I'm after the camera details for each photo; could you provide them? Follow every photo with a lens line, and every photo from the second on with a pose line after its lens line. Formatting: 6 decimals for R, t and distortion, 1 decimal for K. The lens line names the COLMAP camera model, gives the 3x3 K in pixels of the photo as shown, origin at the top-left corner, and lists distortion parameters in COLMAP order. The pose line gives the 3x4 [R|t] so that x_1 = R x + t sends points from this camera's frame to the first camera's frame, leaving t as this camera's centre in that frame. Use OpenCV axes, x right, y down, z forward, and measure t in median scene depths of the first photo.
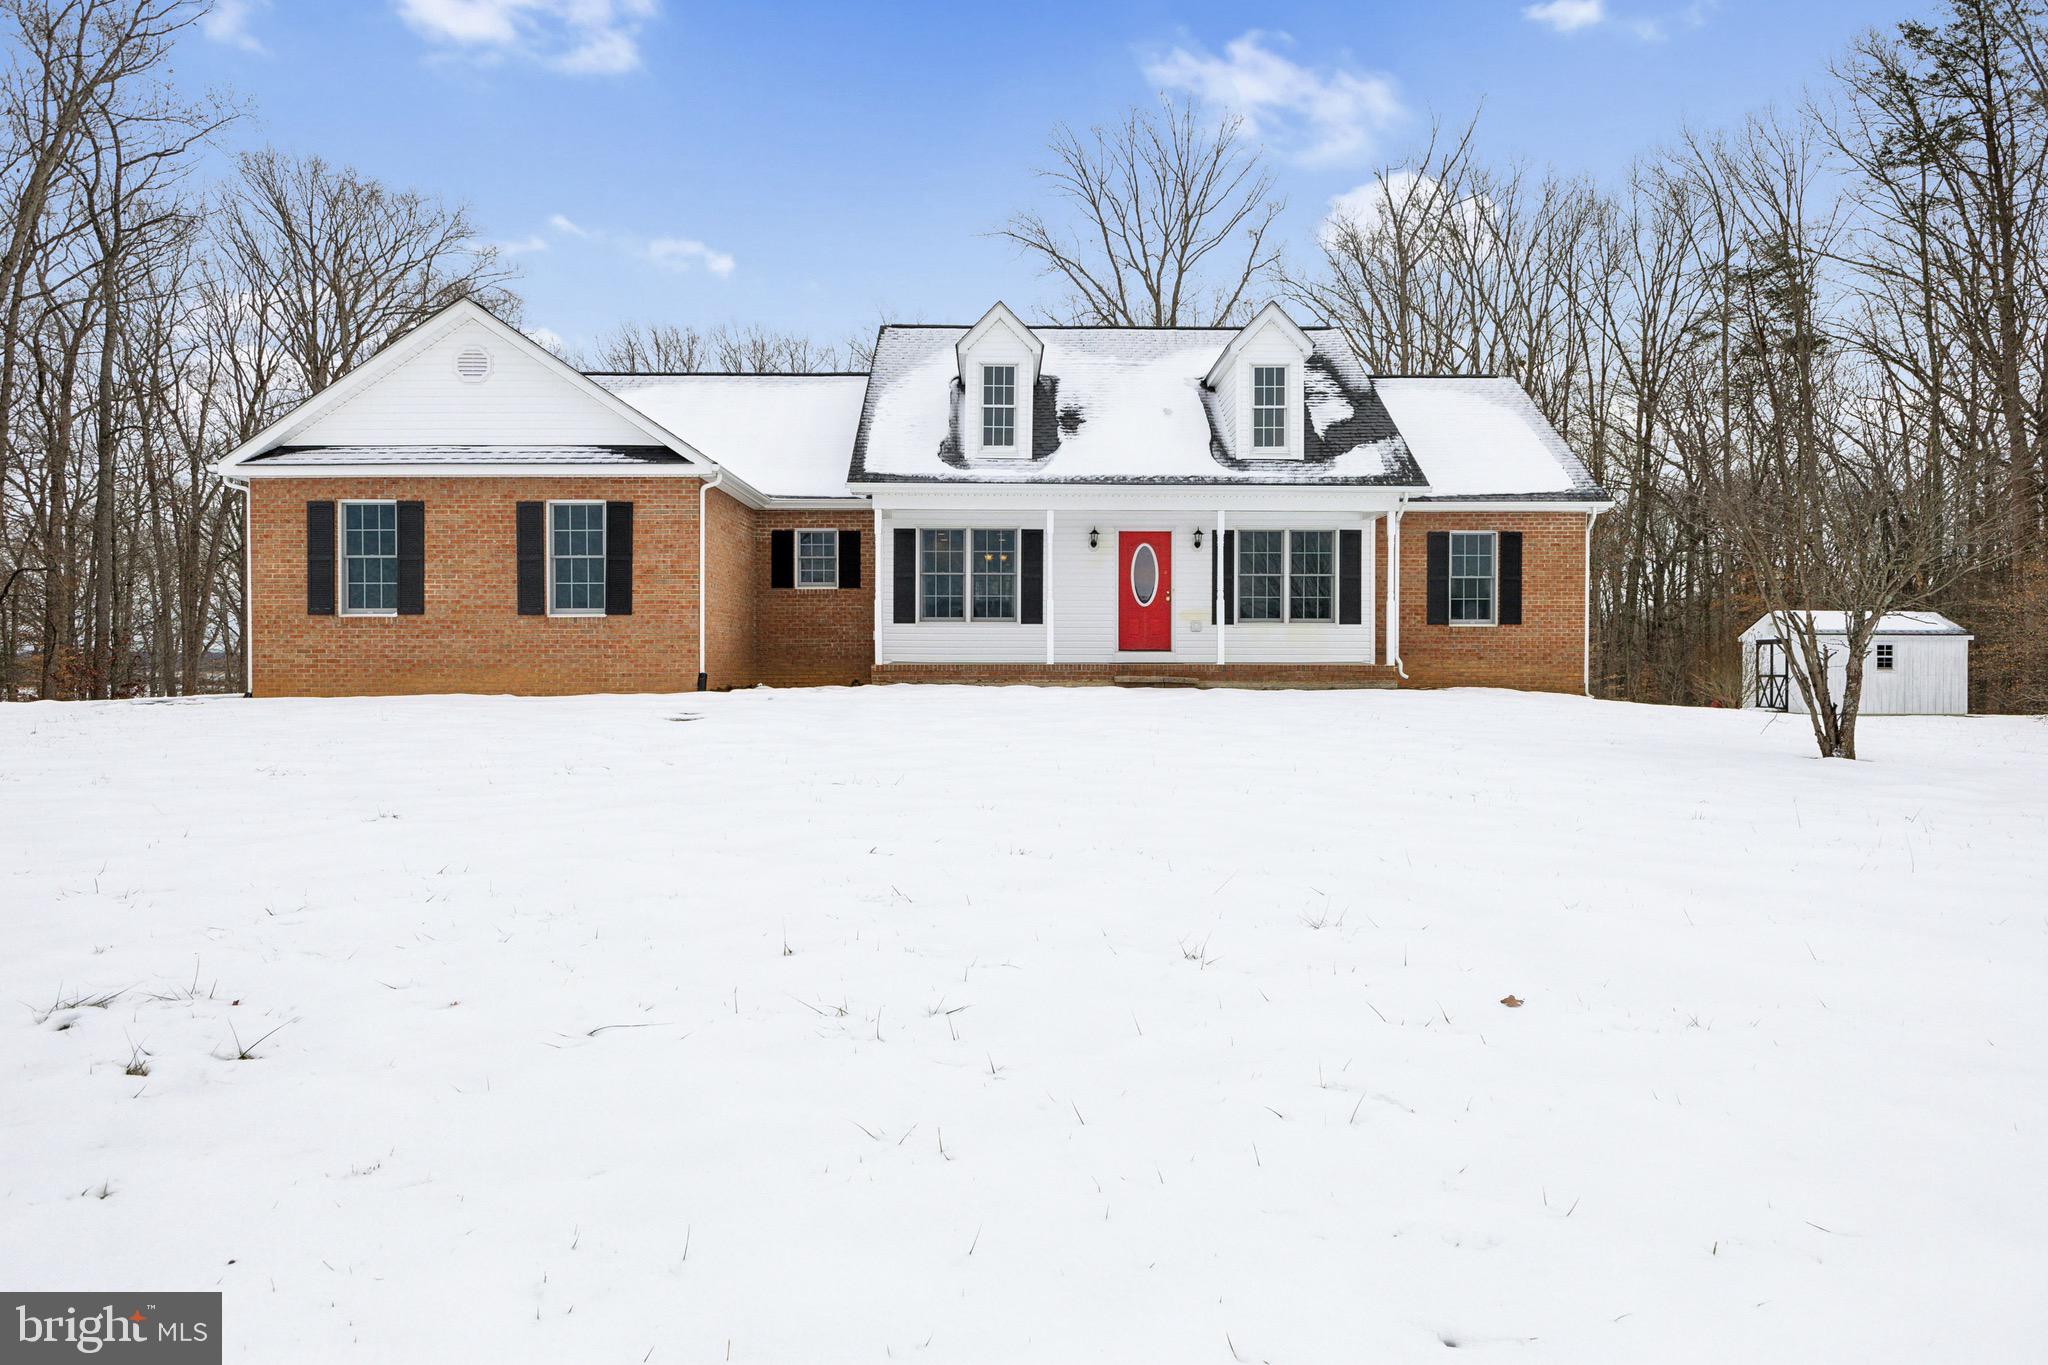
lens RADIAL K [[1416.2, 0, 1024.0], [0, 1416.2, 682.5], [0, 0, 1]] dist [0.002645, -0.002612]
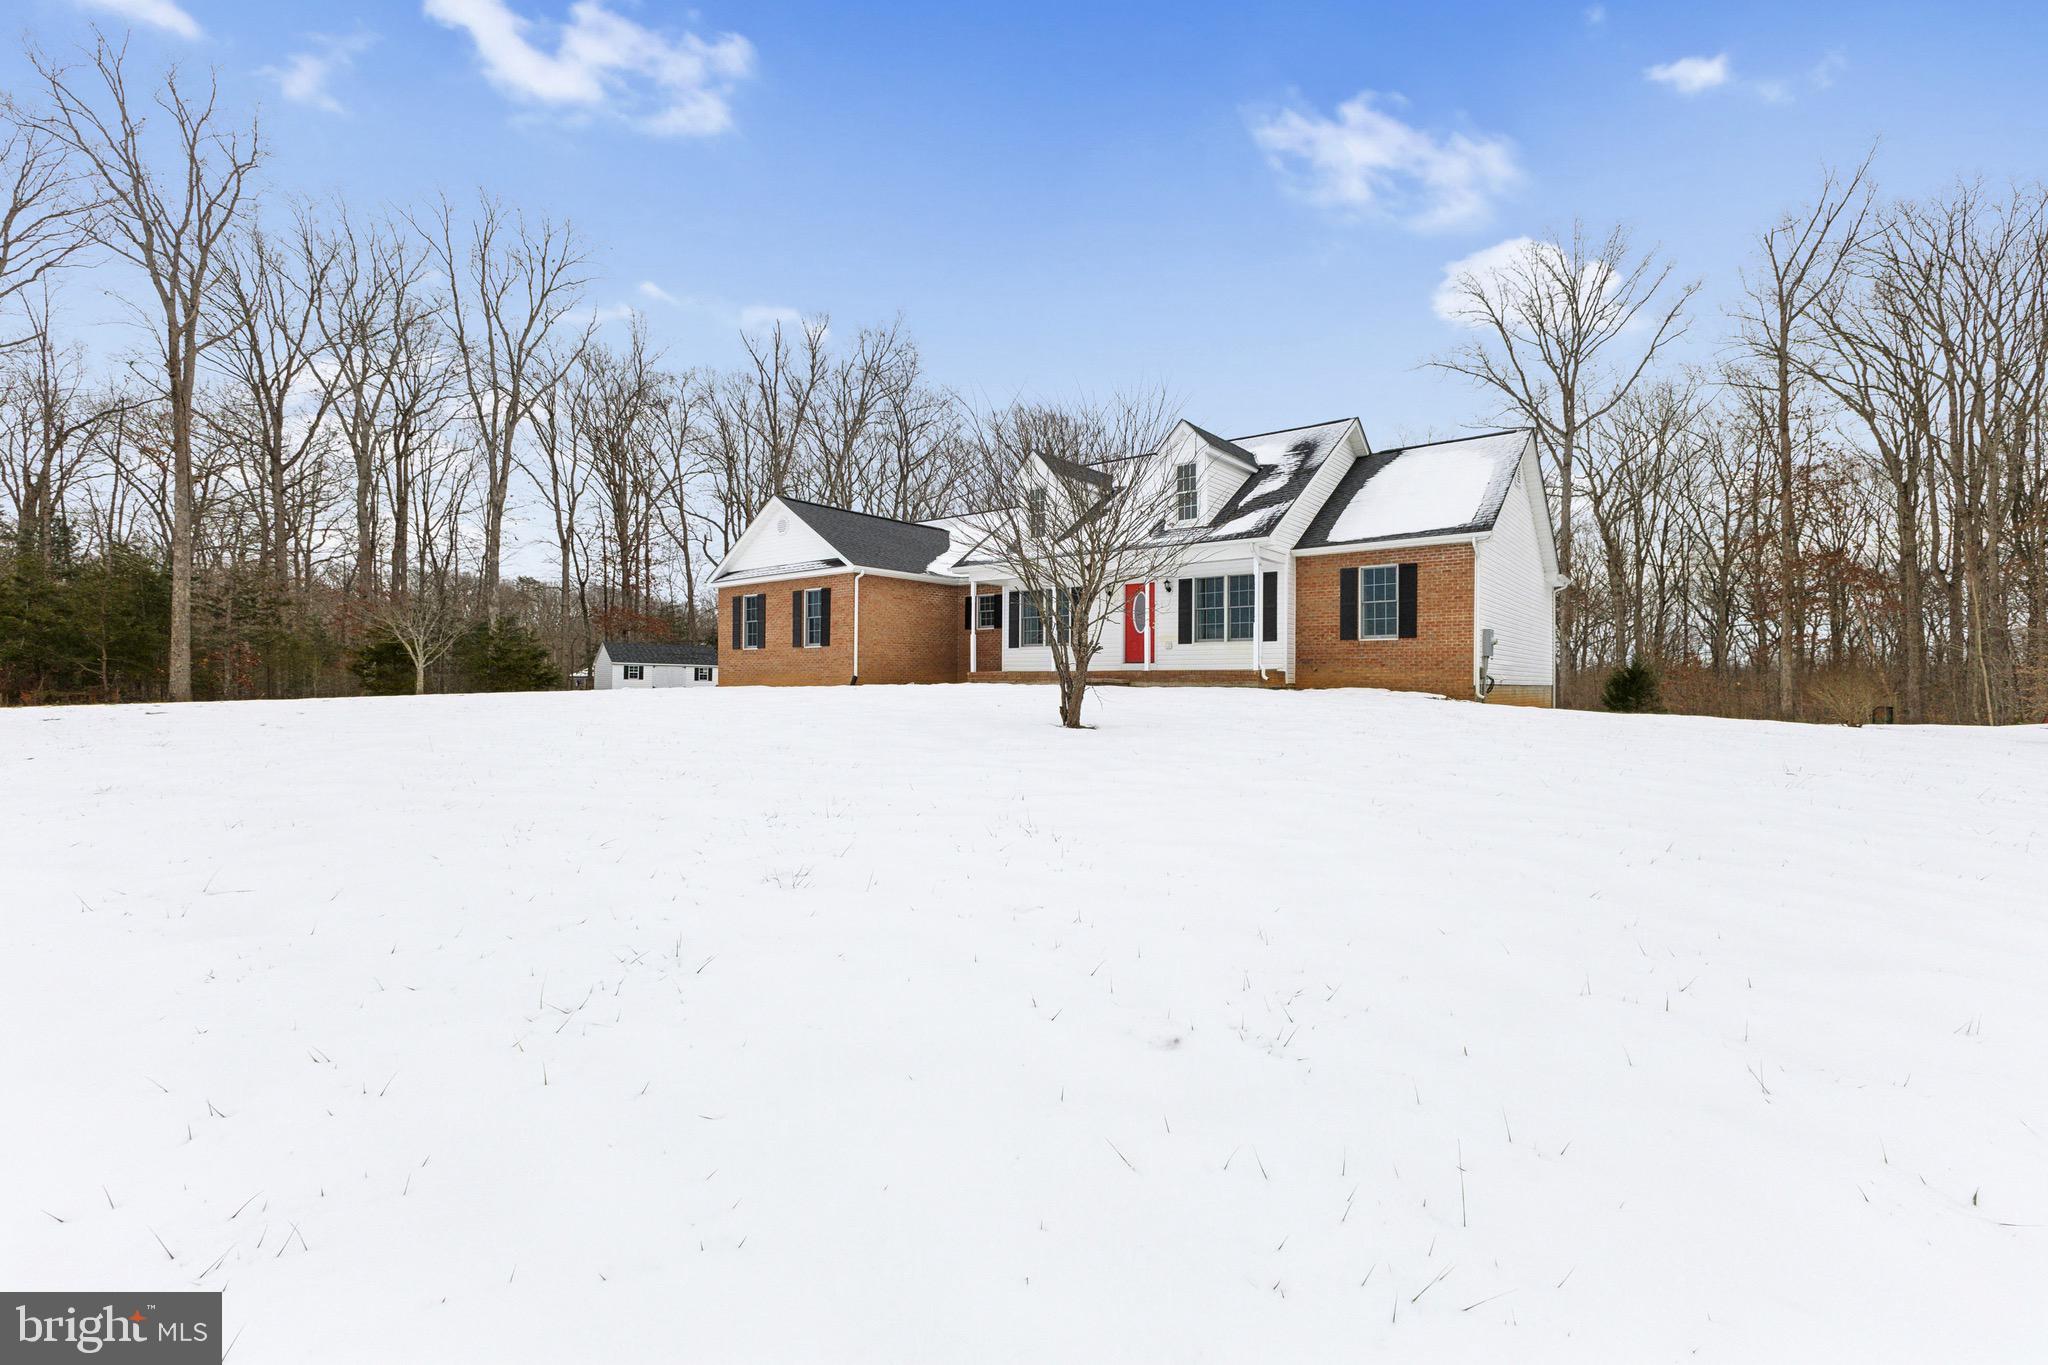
lens RADIAL K [[899.1, 0, 1024.0], [0, 899.1, 682.5], [0, 0, 1]] dist [0.003440, 0.000552]
pose [[0.772213, 0.005834, -0.635337, 0.626684], [-0.006361, 0.999979, 0.001451, -0.001002], [0.635332, 0.002921, 0.772234, 0.188424]]
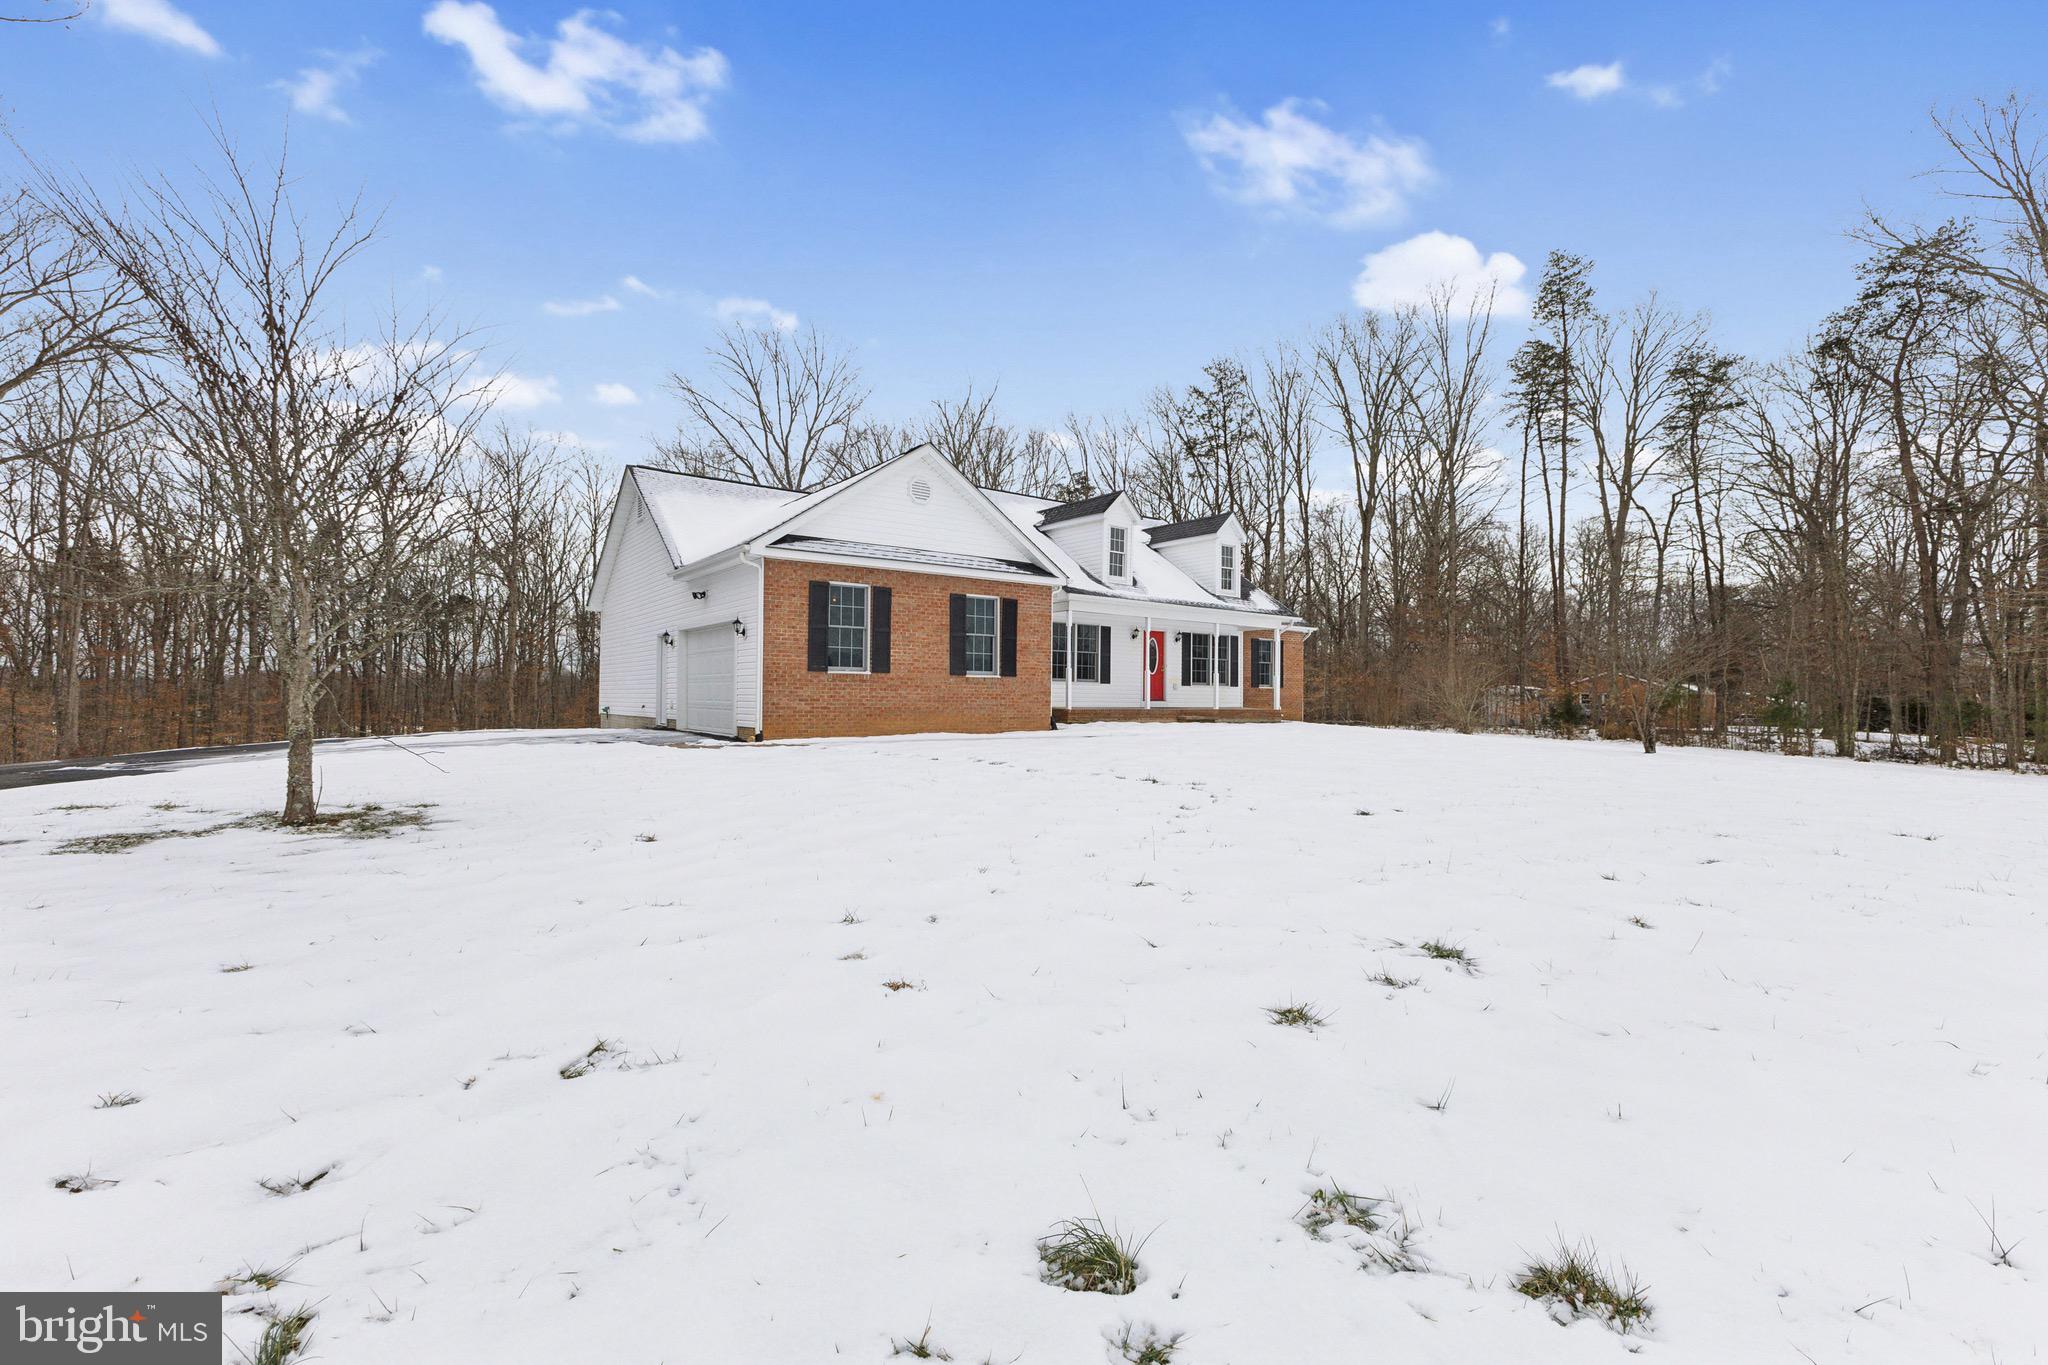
lens RADIAL K [[899.1, 0, 1024.0], [0, 899.1, 682.5], [0, 0, 1]] dist [0.003440, 0.000552]
pose [[0.819151, 0.019571, 0.573244, -0.702136], [-0.005889, 0.999652, -0.025715, -0.015868], [-0.573548, 0.017689, 0.818981, 0.208090]]
